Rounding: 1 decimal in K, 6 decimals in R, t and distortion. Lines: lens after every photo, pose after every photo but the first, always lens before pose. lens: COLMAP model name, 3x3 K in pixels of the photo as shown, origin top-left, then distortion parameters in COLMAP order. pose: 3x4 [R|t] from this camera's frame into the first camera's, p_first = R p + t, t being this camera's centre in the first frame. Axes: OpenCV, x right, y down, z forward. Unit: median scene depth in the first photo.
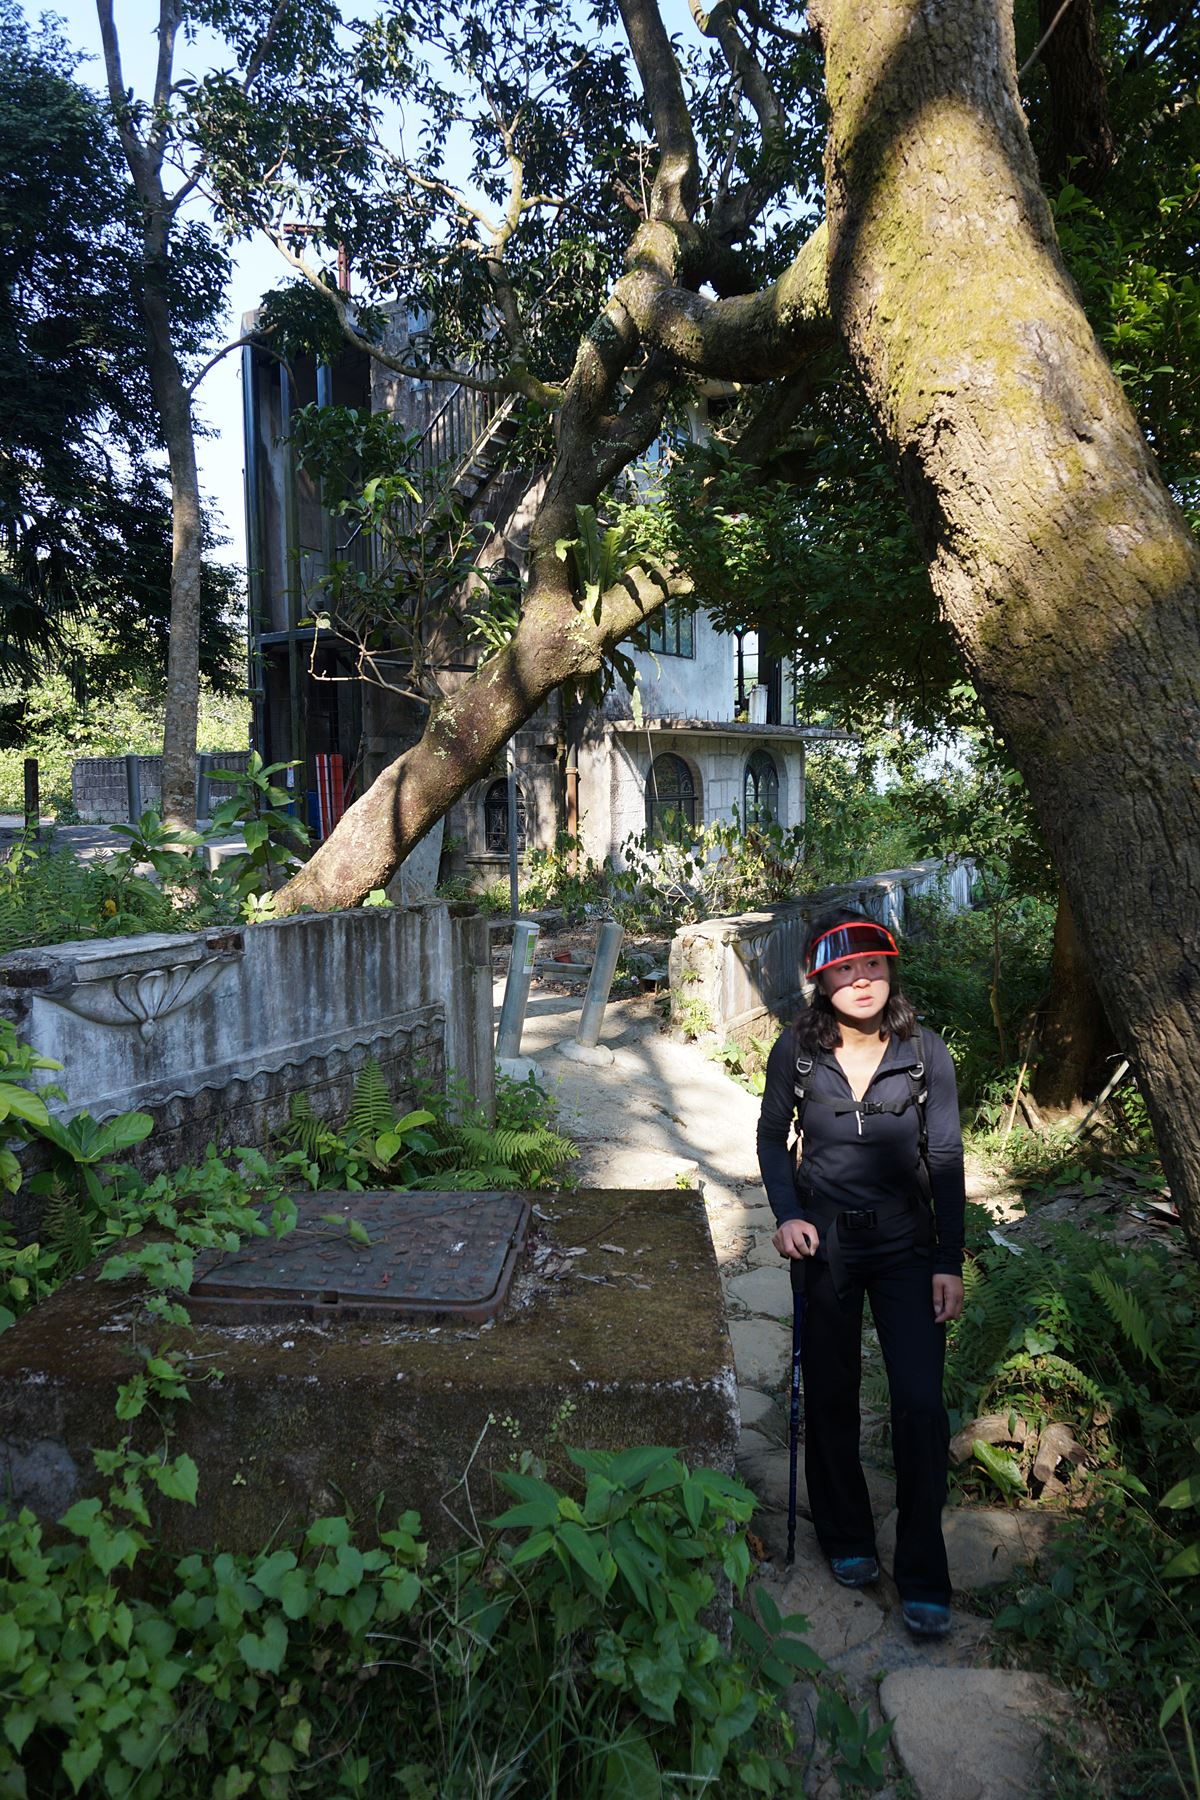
lens RADIAL K [[1297.3, 0, 600.0], [0, 1297.3, 900.0], [0, 0, 1]] dist [-0.002725, -0.000223]
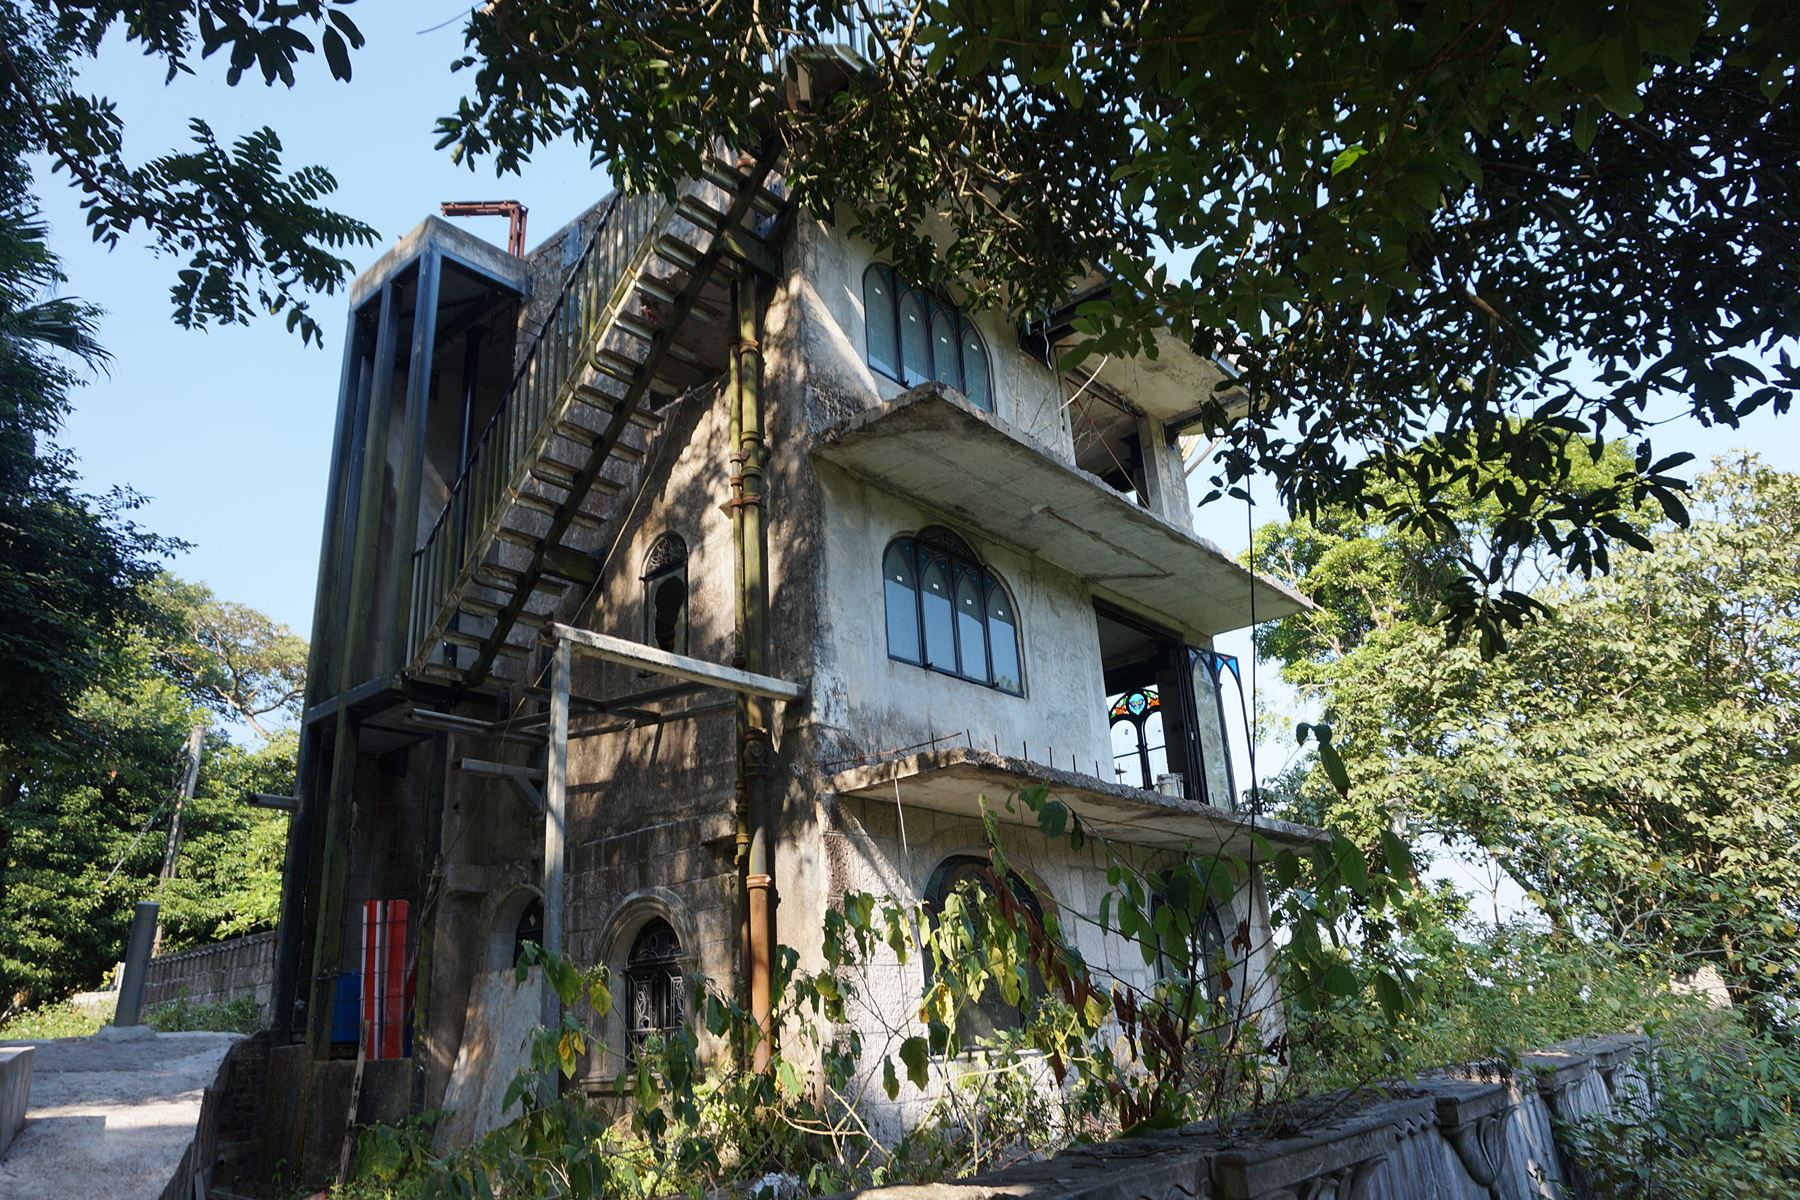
lens RADIAL K [[1297.3, 0, 900.0], [0, 1297.3, 600.0], [0, 0, 1]] dist [-0.002725, -0.000223]
pose [[0.989760, -0.084103, -0.115334, 0.098117], [0.030571, 0.914137, -0.404251, 0.003749], [0.139430, 0.396585, 0.907347, 0.514398]]
